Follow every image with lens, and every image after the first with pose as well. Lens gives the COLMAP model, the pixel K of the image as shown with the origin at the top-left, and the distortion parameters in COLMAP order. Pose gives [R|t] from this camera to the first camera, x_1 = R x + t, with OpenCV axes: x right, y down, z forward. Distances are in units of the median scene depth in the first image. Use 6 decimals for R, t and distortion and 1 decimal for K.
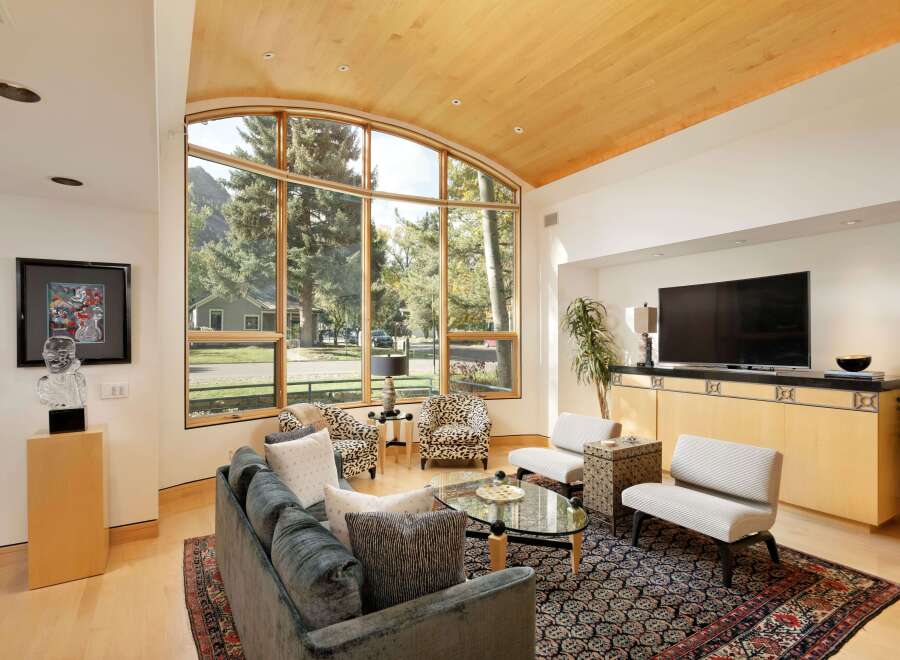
lens RADIAL K [[480.8, 0, 451.1], [0, 480.8, 338.3], [0, 0, 1]] dist [-0.005861, 0.003909]
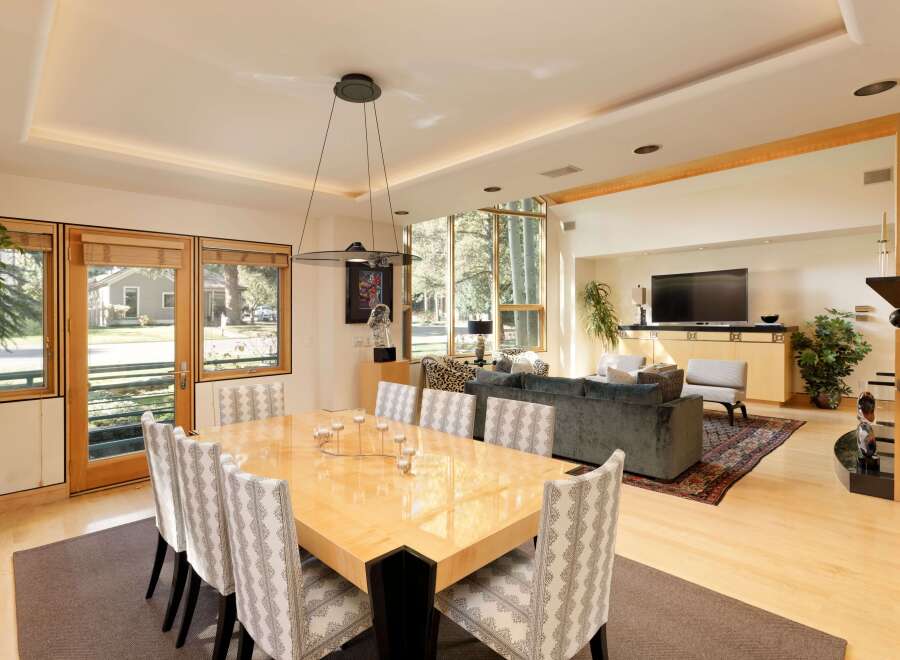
lens RADIAL K [[480.8, 0, 436.6], [0, 480.8, 323.9], [0, 0, 1]] dist [-0.005861, 0.003909]
pose [[0.977573, -0.010504, 0.210334, -0.670858], [0.007475, 0.999857, 0.015191, 0.027883], [-0.210463, -0.013278, 0.977512, -0.450575]]
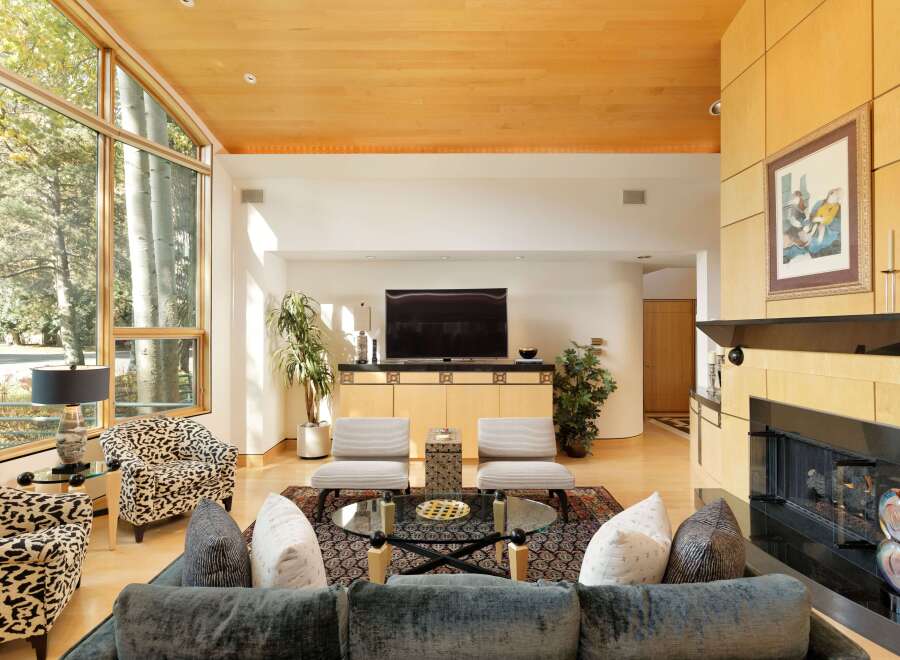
lens RADIAL K [[480.8, 0, 448.3], [0, 480.8, 332.3], [0, 0, 1]] dist [-0.005861, 0.003909]
pose [[0.510966, 0.002724, 0.859597, -0.467929], [-0.002402, 0.999996, -0.001741, -0.008711], [-0.859598, -0.001175, 0.510970, 0.369973]]
